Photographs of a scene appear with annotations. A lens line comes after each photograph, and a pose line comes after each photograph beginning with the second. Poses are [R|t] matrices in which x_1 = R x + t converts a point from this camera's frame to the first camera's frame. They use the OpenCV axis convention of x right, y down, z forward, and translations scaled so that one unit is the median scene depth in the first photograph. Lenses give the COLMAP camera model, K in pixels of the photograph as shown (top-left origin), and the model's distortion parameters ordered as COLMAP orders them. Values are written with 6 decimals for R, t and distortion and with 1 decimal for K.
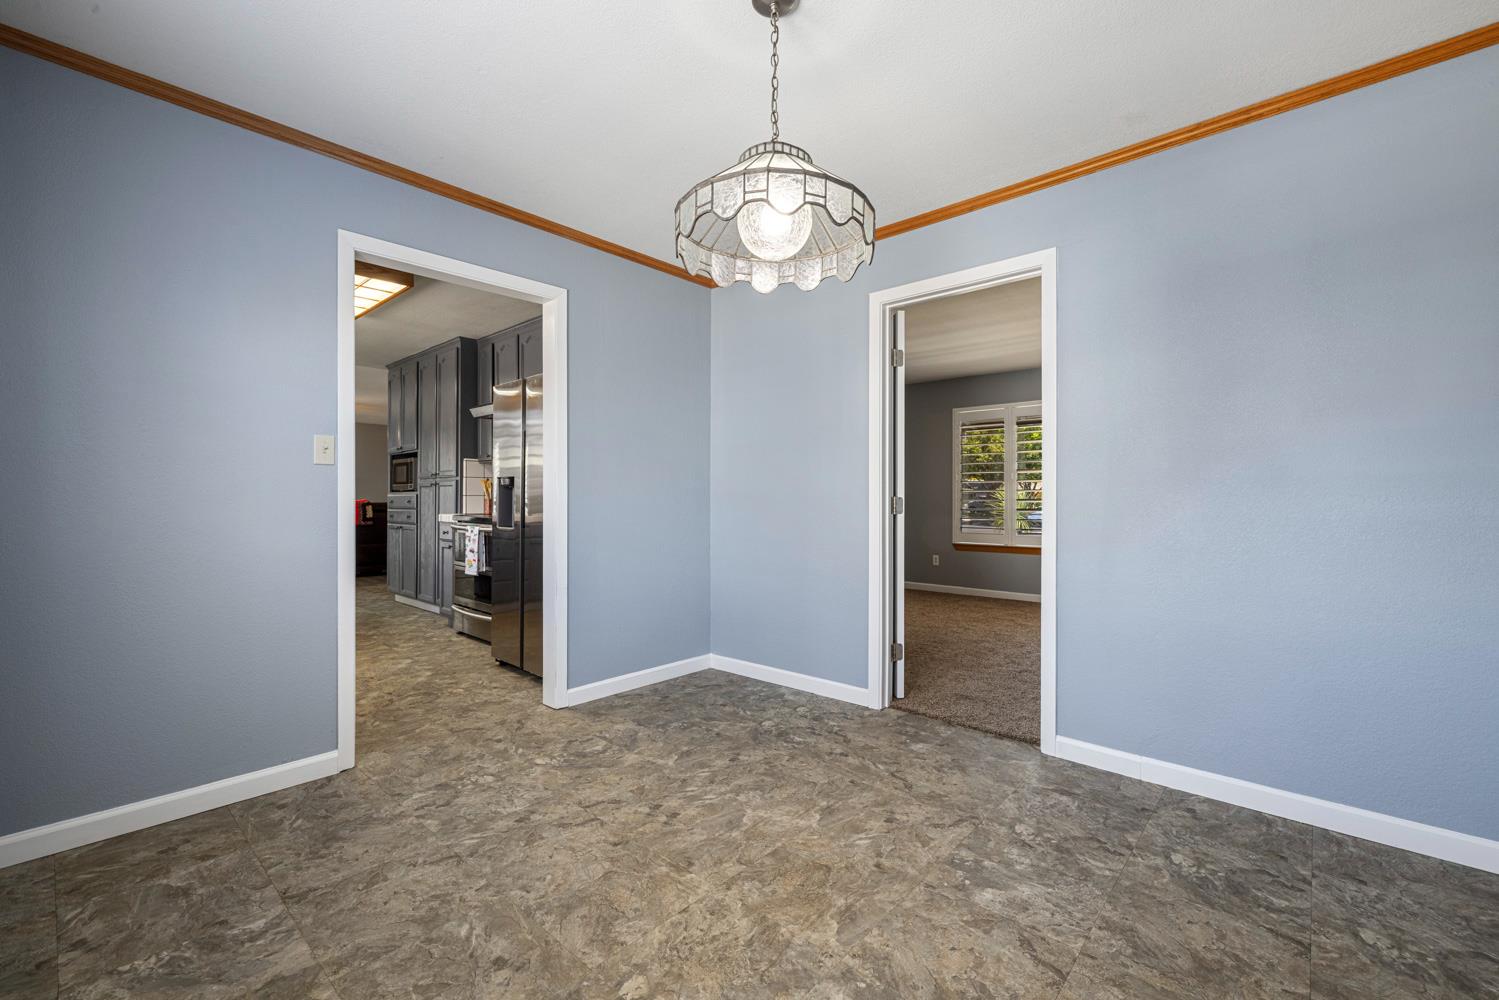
lens RADIAL K [[627.4, 0, 752.1], [0, 627.4, 500.2], [0, 0, 1]] dist [0.002533, -0.001041]
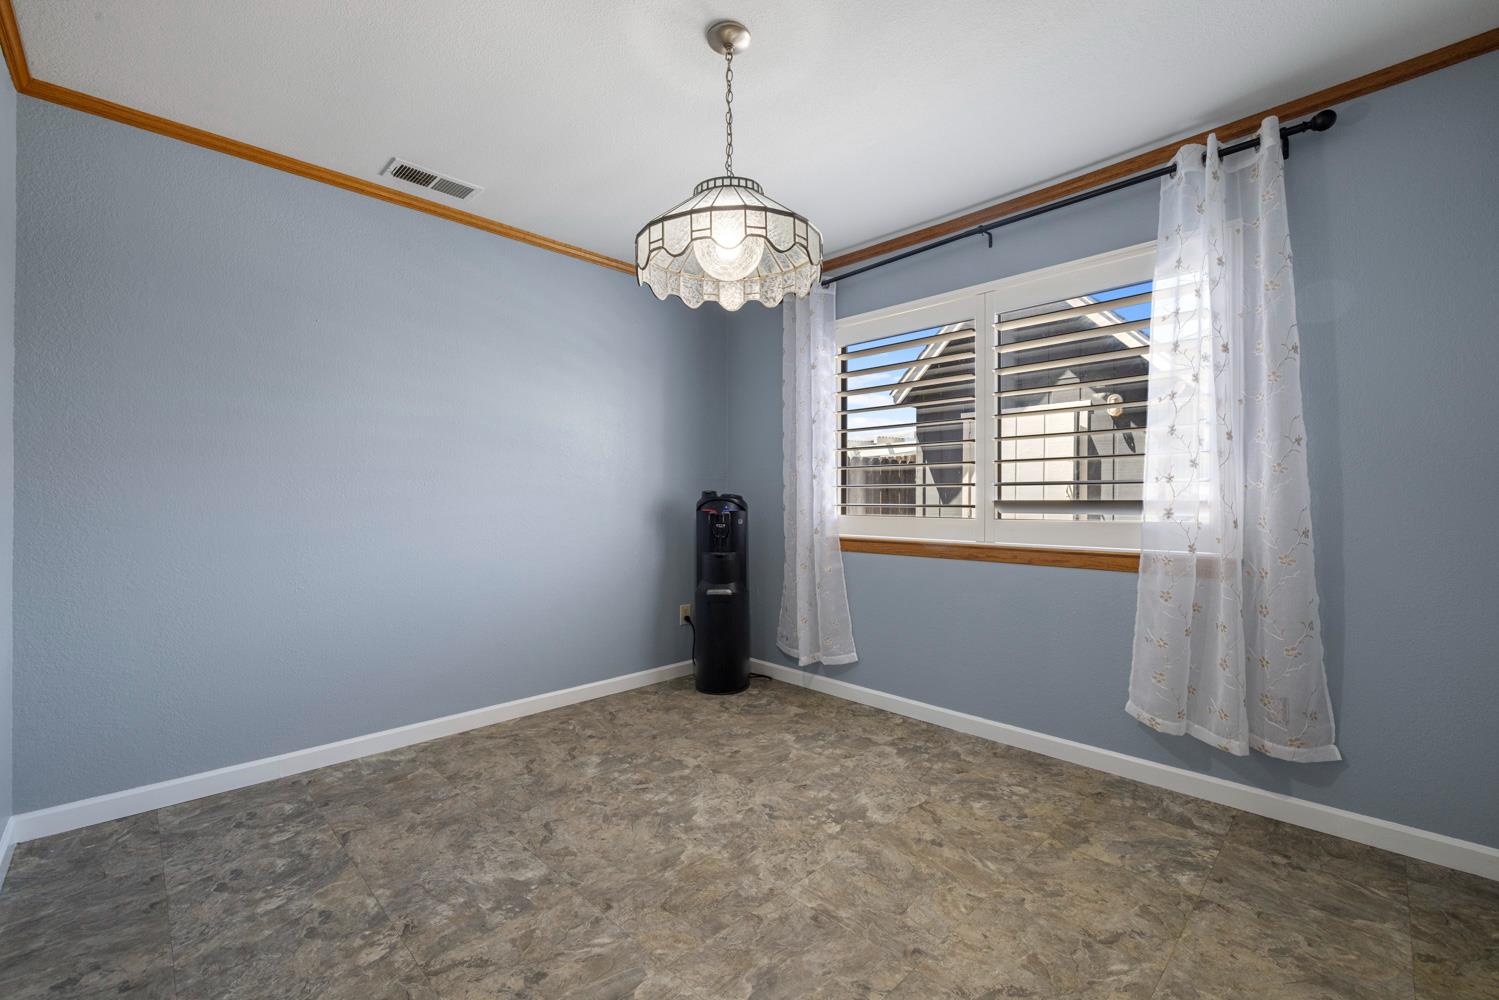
lens RADIAL K [[619.0, 0, 746.6], [0, 619.0, 497.4], [0, 0, 1]] dist [-0.000697, -0.000042]
pose [[-0.998023, -0.001965, 0.062827, -0.059225], [-0.002176, 0.999992, -0.003290, -0.012996], [-0.062820, -0.003420, -0.998019, 1.997167]]
